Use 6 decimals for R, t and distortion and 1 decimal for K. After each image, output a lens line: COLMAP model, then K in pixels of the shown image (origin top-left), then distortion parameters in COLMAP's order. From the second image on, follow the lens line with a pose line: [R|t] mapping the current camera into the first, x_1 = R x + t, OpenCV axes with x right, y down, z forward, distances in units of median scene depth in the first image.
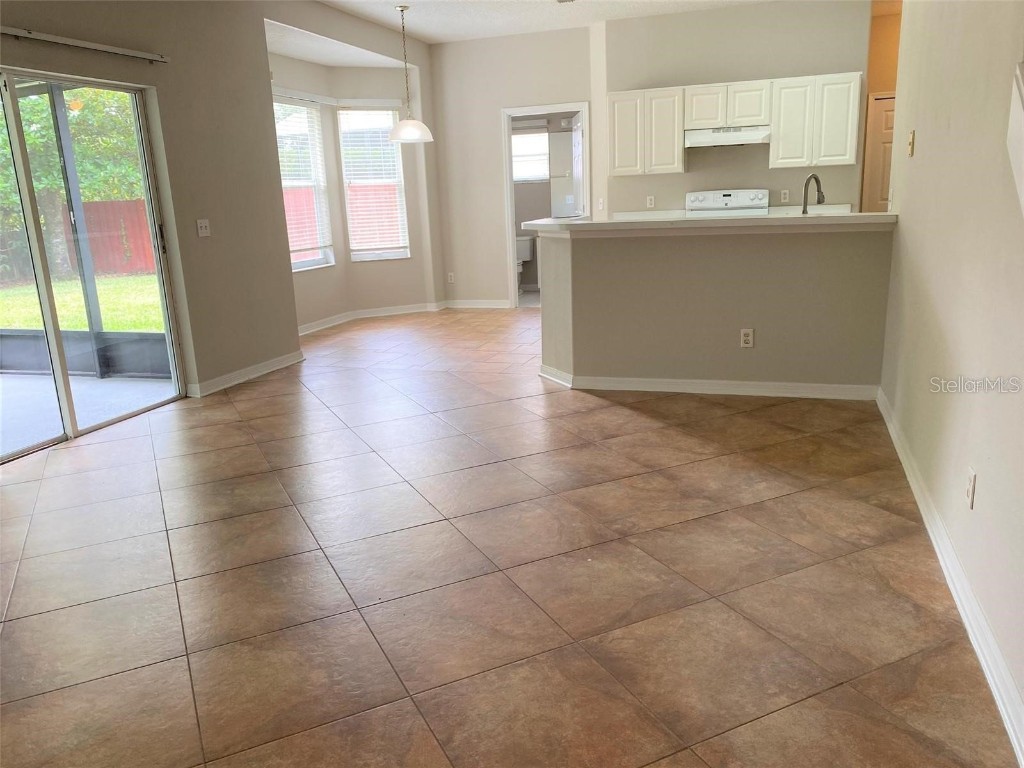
lens RADIAL K [[776.5, 0, 512.0], [0, 776.5, 384.0], [0, 0, 1]] dist [-0.001830, -0.001443]
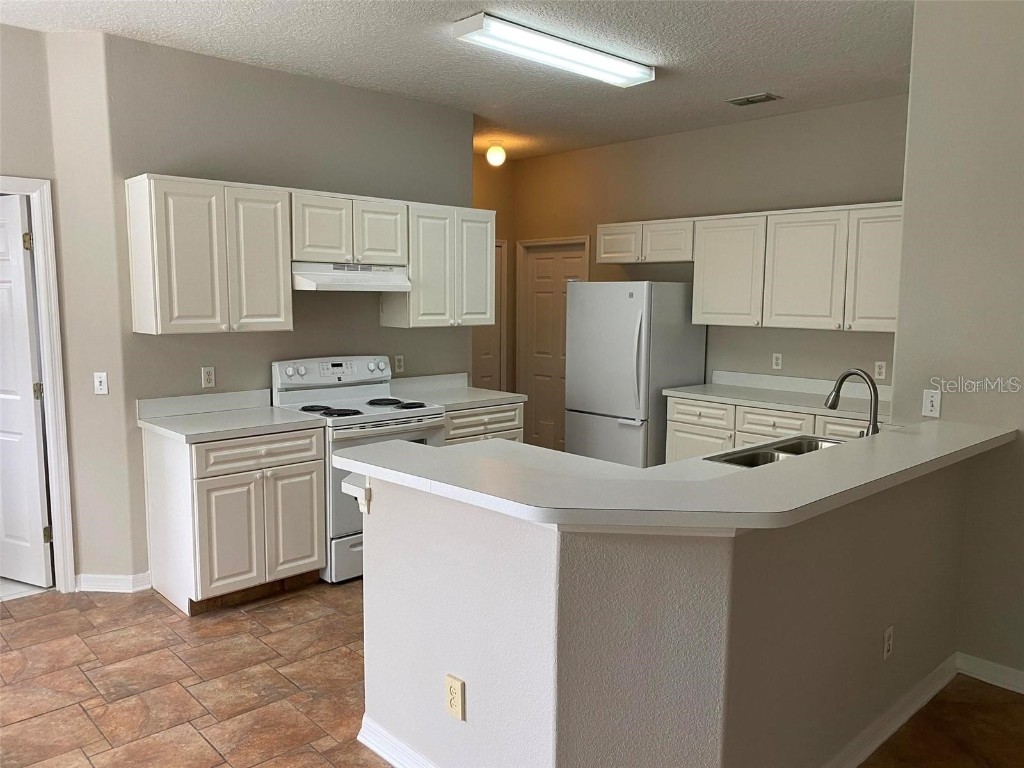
lens RADIAL K [[776.5, 0, 512.0], [0, 776.5, 384.0], [0, 0, 1]] dist [-0.001830, -0.001443]
pose [[0.470758, -0.056560, 0.880447, -0.219316], [0.178064, 0.983498, -0.032027, -0.184848], [-0.864107, 0.171853, 0.473061, 0.587817]]
